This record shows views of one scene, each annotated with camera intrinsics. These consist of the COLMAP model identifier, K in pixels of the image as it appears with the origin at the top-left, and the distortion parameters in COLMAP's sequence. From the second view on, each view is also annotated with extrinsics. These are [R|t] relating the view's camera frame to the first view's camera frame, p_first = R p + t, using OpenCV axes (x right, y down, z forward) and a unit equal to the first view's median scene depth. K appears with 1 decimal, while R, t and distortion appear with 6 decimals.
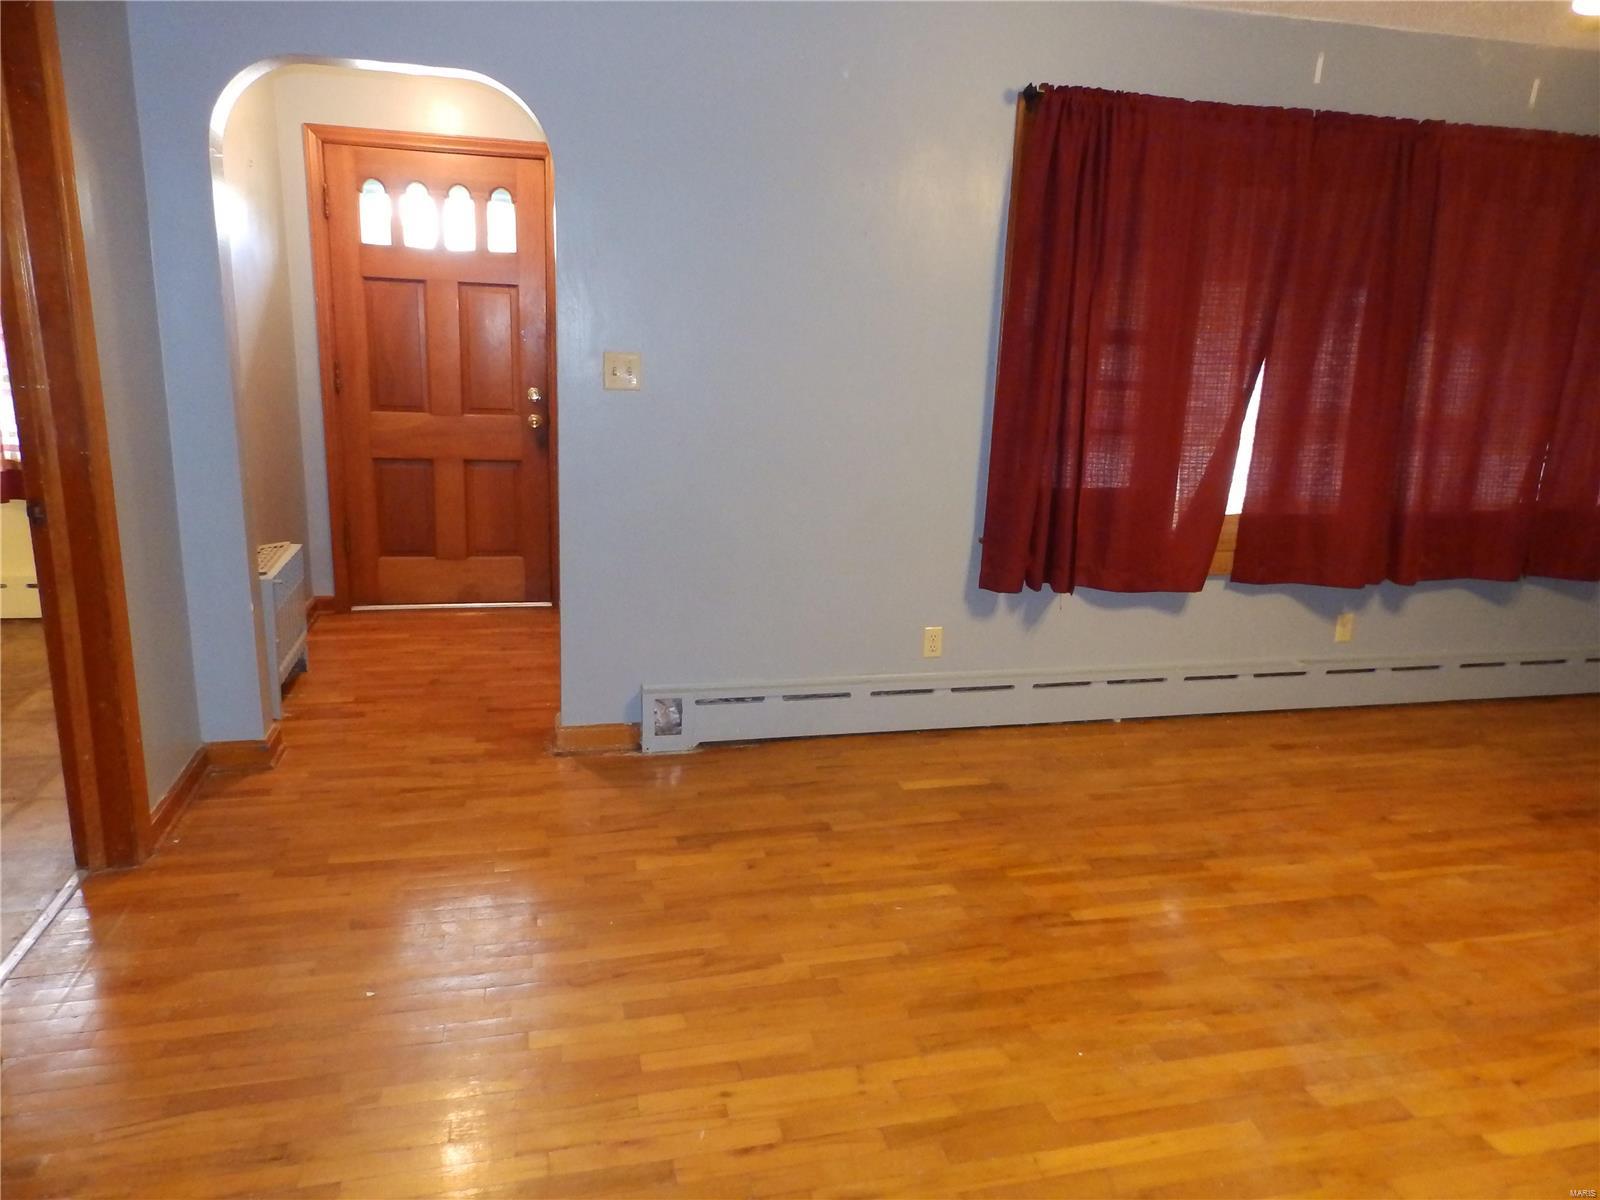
lens RADIAL K [[1094.3, 0, 792.0], [0, 1094.3, 600.1], [0, 0, 1]] dist [0.021185, -0.006182]
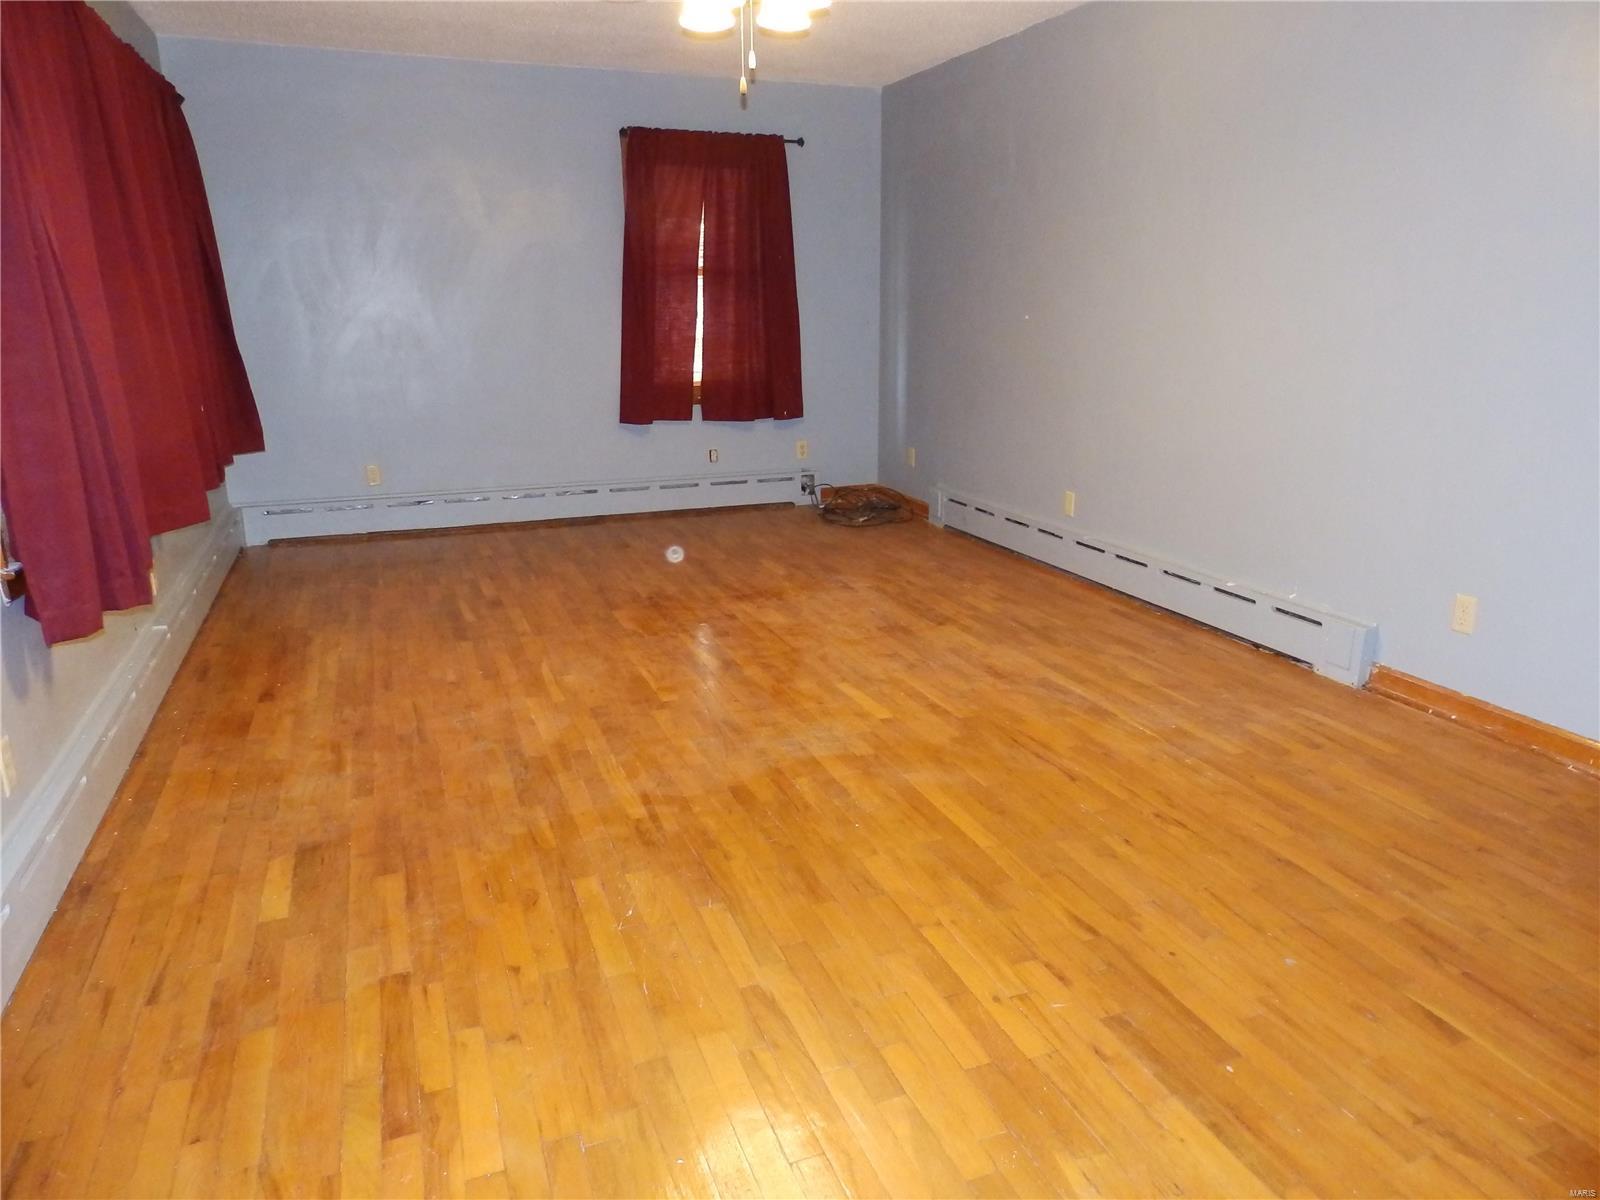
lens RADIAL K [[1094.3, 0, 792.8], [0, 1094.3, 594.1], [0, 0, 1]] dist [0.021185, -0.006182]
pose [[-0.127167, -0.294123, 0.947270, -0.613182], [0.244096, 0.916373, 0.317298, -0.176162], [-0.961377, 0.271574, -0.044738, 0.785294]]
